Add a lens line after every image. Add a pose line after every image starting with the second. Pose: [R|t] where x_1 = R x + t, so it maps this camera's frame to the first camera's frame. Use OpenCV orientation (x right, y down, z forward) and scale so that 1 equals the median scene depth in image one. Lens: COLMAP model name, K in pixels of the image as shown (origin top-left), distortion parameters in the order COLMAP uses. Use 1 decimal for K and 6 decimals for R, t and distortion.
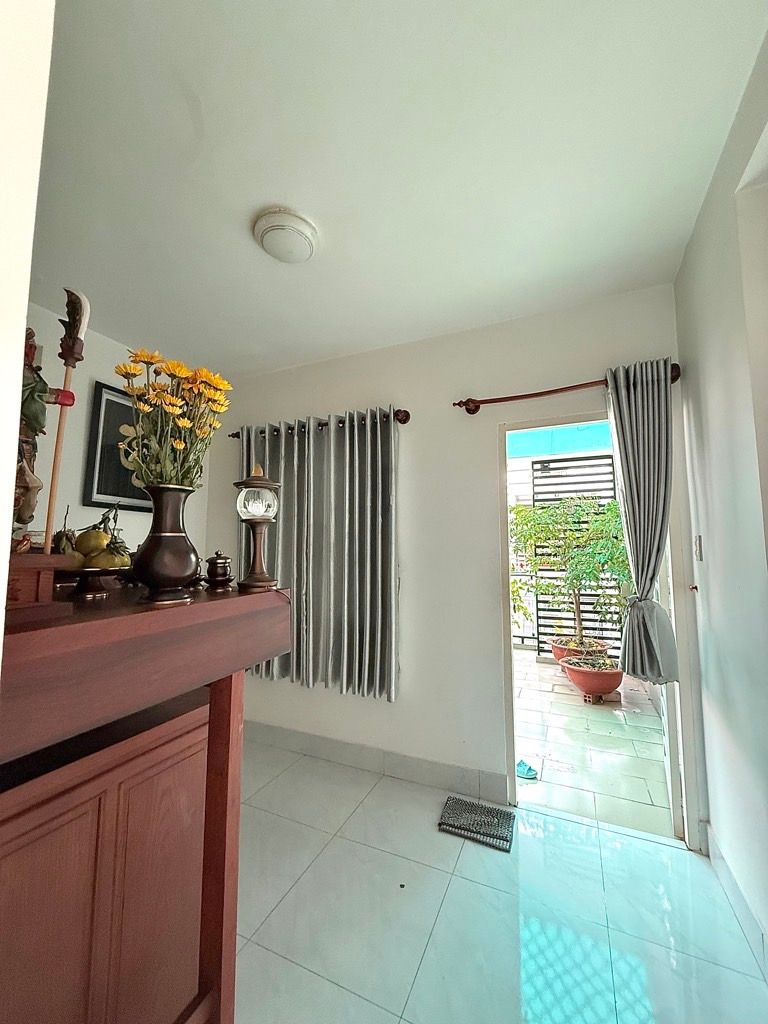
lens RADIAL K [[408.2, 0, 374.7], [0, 408.2, 512.0], [0, 0, 1]] dist [0.002418, -0.000021]
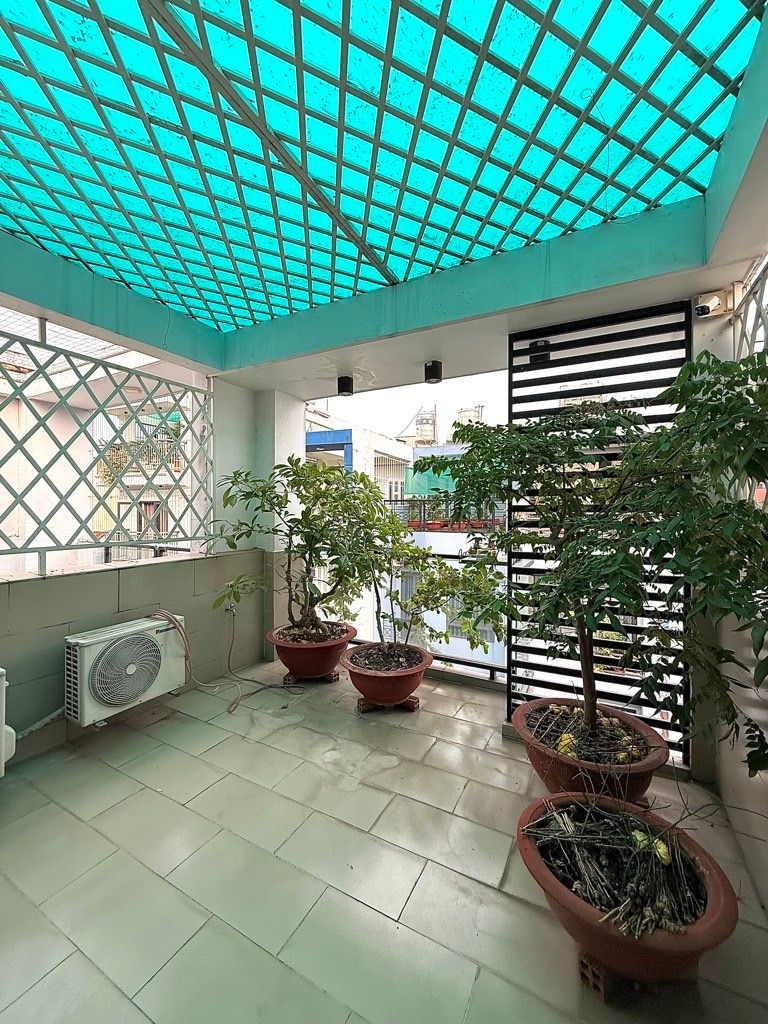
lens RADIAL K [[408.2, 0, 382.1], [0, 408.2, 511.6], [0, 0, 1]] dist [0.002418, -0.000021]
pose [[0.998849, 0.003977, -0.047796, 0.282808], [0.000566, 0.995508, 0.094677, 0.044682], [0.047958, -0.094595, 0.994360, 0.538521]]
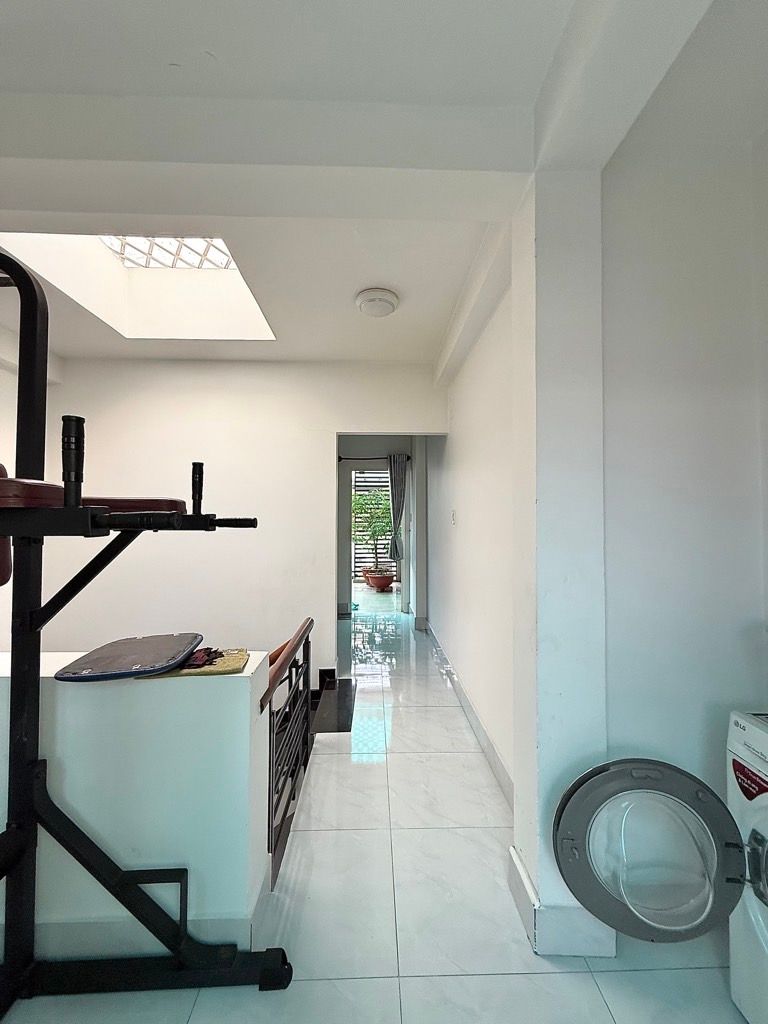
lens RADIAL K [[408.2, 0, 383.9], [0, 408.2, 512.9], [0, 0, 1]] dist [0.002418, -0.000021]
pose [[0.889409, 0.001233, 0.457111, -0.308330], [-0.034332, 0.997352, 0.064109, -0.053099], [-0.455821, -0.072713, 0.887096, -0.628838]]
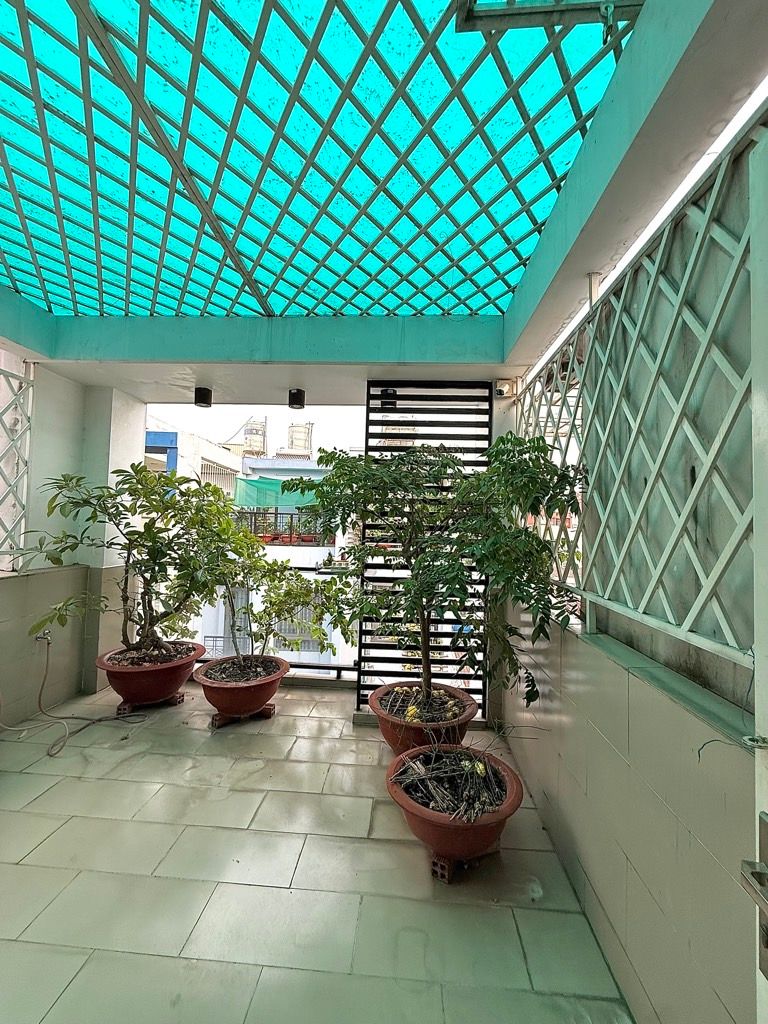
lens RADIAL K [[408.2, 0, 381.7], [0, 408.2, 513.6], [0, 0, 1]] dist [0.002418, -0.000021]
pose [[0.927734, 0.038835, 0.371217, 0.214507], [-0.063389, 0.996518, 0.054168, 0.035572], [-0.367821, -0.073784, 0.926965, 0.486440]]
